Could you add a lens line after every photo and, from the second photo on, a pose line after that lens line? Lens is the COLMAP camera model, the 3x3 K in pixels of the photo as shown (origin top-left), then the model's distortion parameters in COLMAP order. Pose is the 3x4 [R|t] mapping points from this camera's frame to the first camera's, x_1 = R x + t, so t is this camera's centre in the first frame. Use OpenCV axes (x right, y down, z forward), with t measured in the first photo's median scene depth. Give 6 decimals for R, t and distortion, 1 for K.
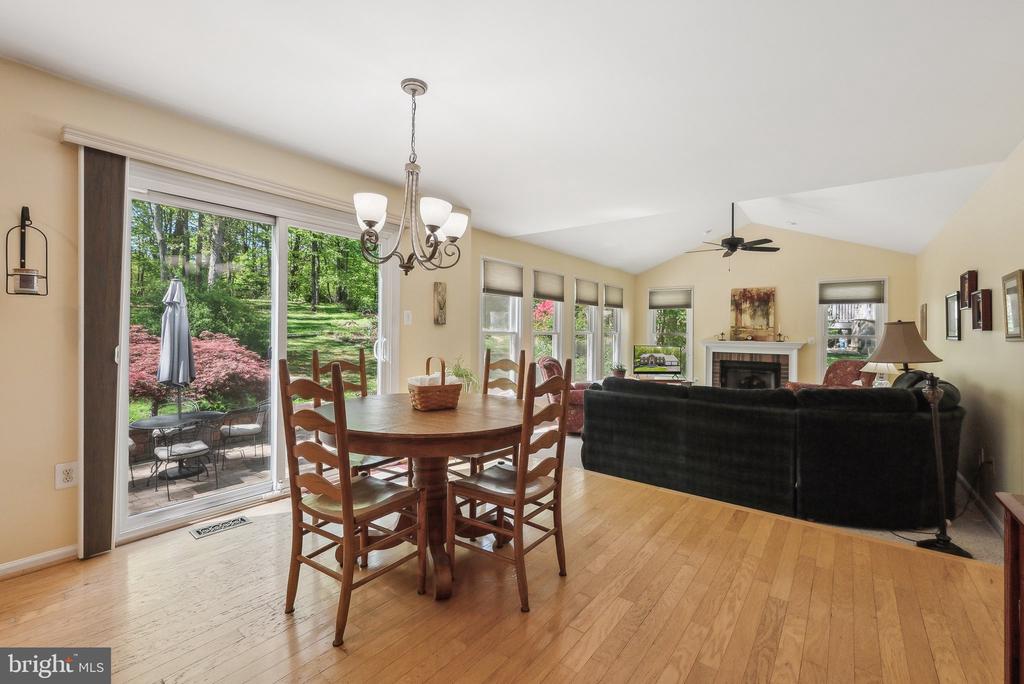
lens RADIAL K [[433.4, 0, 513.1], [0, 433.4, 331.8], [0, 0, 1]] dist [0.000365, 0.000045]
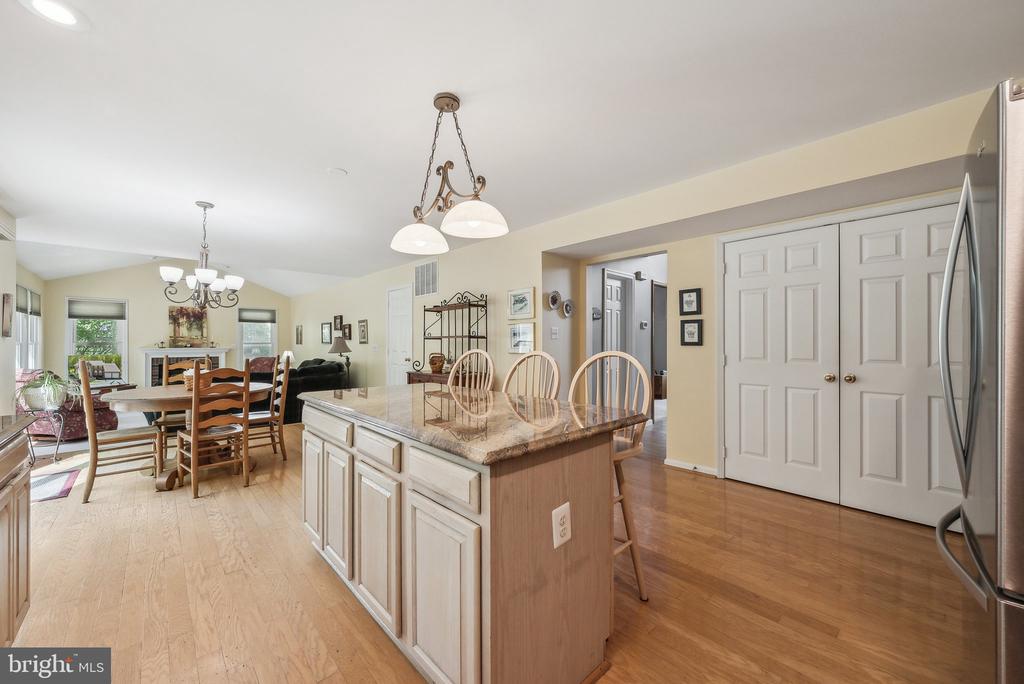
lens RADIAL K [[396.1, 0, 512.0], [0, 396.1, 343.0], [0, 0, 1]] dist [0.001300, 0.000174]
pose [[0.164689, -0.014085, 0.986245, -0.479636], [0.004803, 0.999898, 0.013478, -0.004446], [-0.986334, 0.002518, 0.164740, -0.155916]]
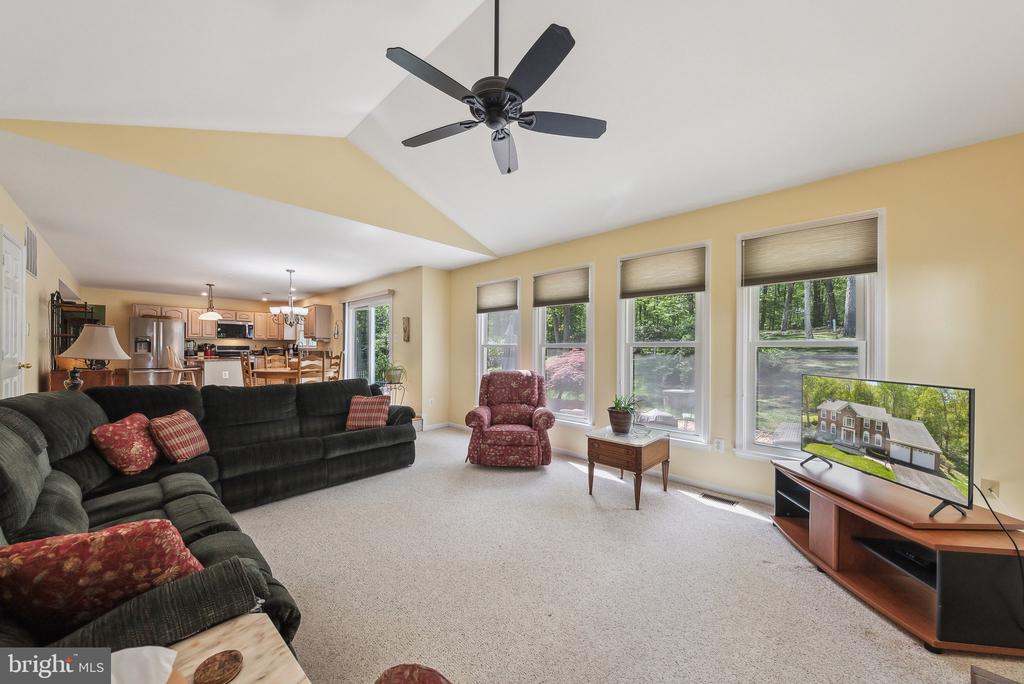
lens RADIAL K [[372.1, 0, 516.2], [0, 372.1, 349.7], [0, 0, 1]] dist [0.001261, 0.000036]
pose [[-0.098260, -0.012330, -0.995084, 0.659013], [-0.000131, 0.999923, -0.012377, 0.016011], [0.995161, -0.001086, -0.098254, 0.835679]]
